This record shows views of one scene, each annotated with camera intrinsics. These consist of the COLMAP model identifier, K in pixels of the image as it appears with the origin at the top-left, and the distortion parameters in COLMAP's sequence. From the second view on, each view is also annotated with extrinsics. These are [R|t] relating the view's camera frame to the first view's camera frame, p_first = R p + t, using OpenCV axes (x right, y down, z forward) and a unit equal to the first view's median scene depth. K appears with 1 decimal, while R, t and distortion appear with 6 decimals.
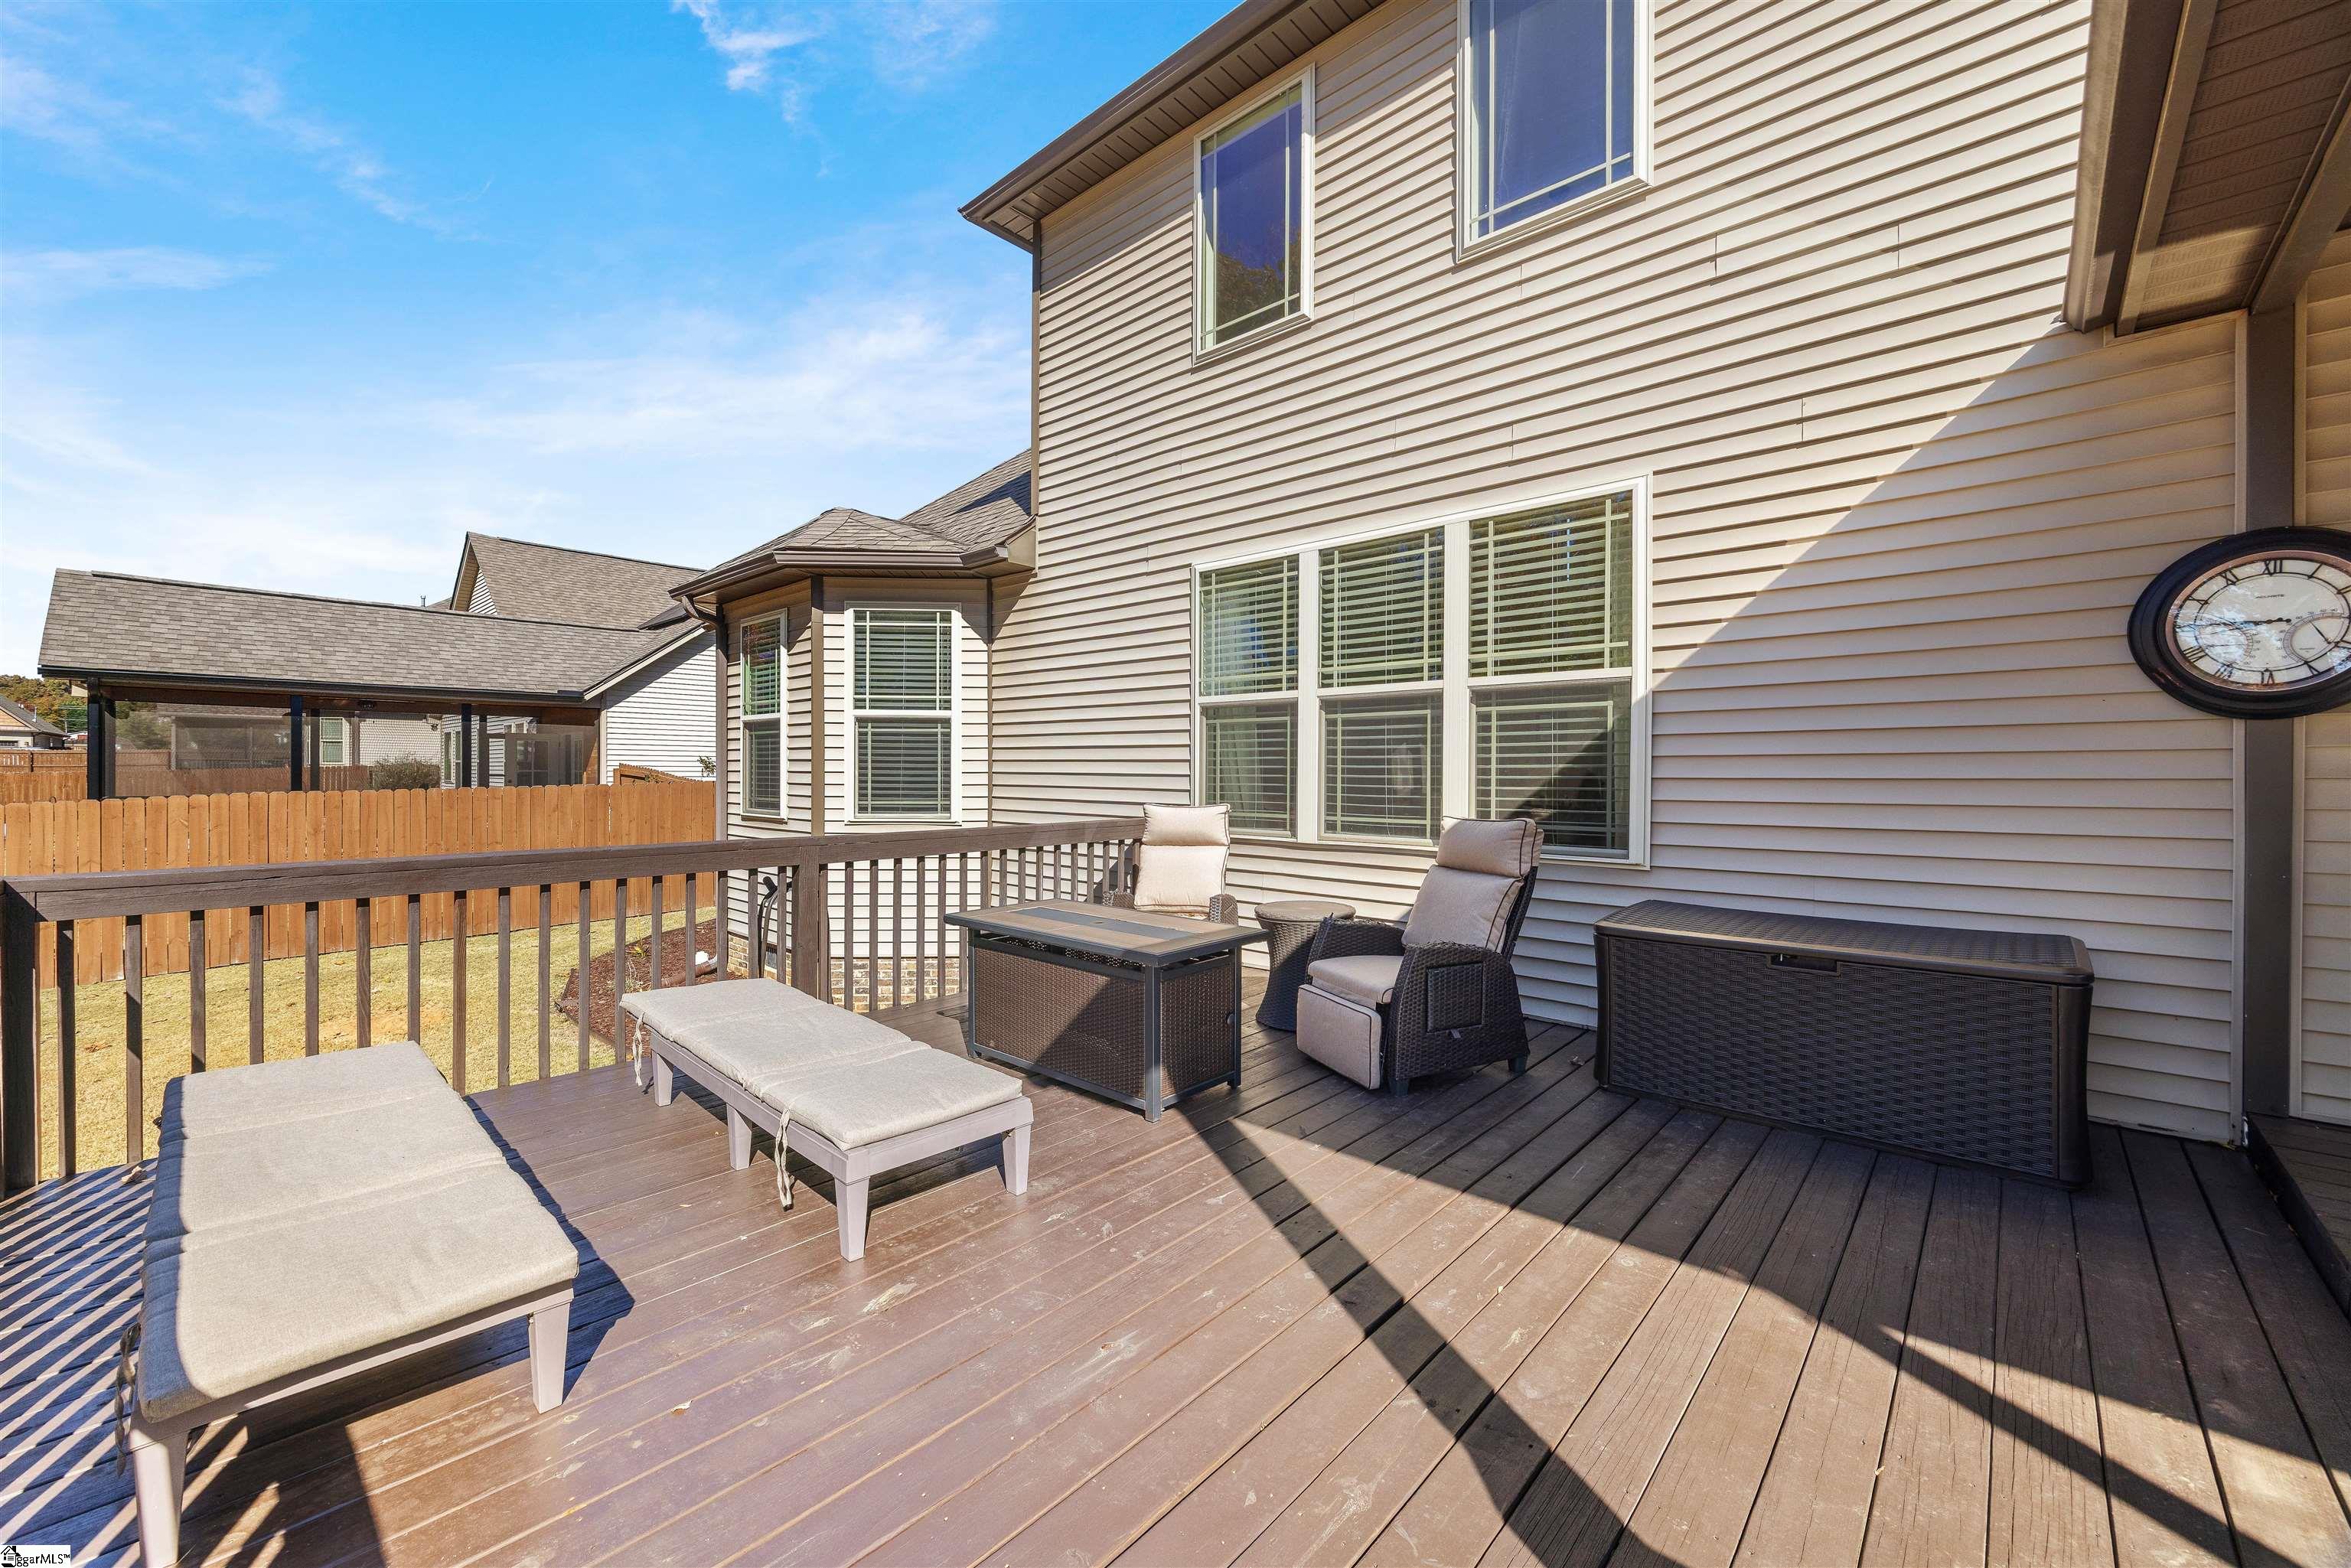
lens RADIAL K [[907.4, 0, 1174.4], [0, 907.4, 777.5], [0, 0, 1]] dist [-0.001028, -0.000540]
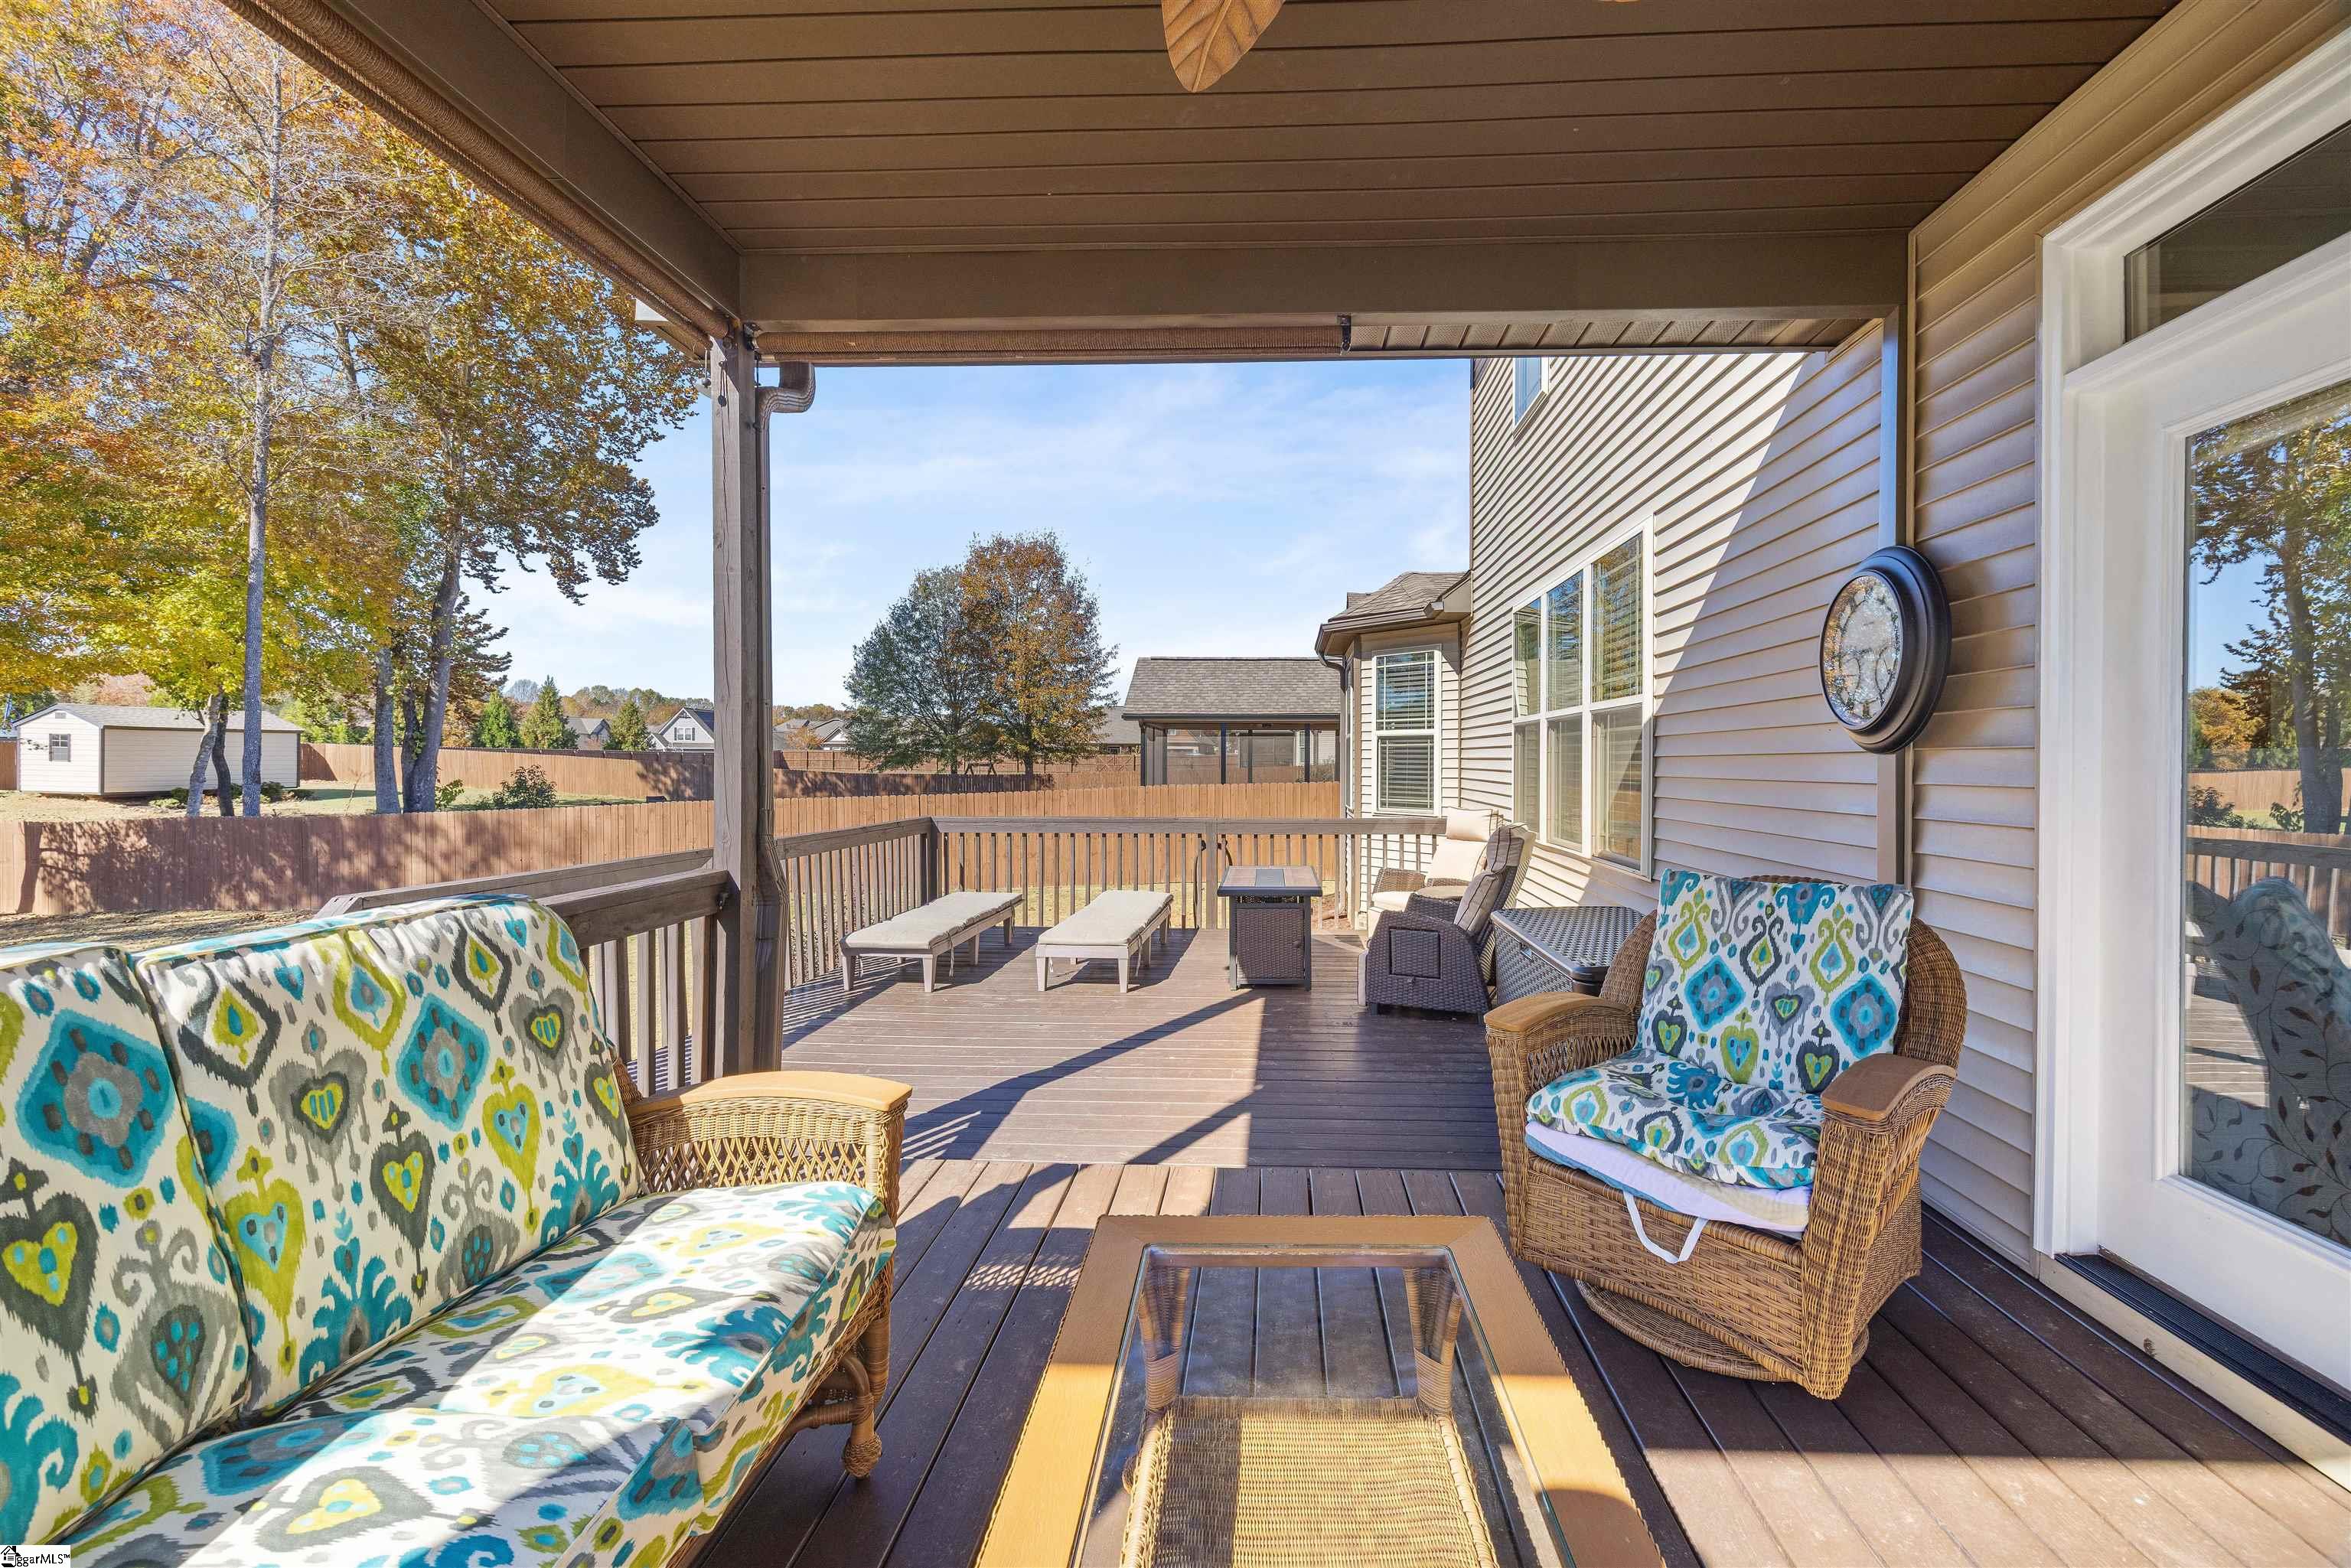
lens RADIAL K [[907.4, 0, 1174.4], [0, 907.4, 777.5], [0, 0, 1]] dist [-0.001028, -0.000540]
pose [[0.607087, 0.006913, -0.794605, 0.541341], [-0.002303, 0.999973, 0.006940, -0.013820], [0.794632, -0.002383, 0.607086, -0.062141]]
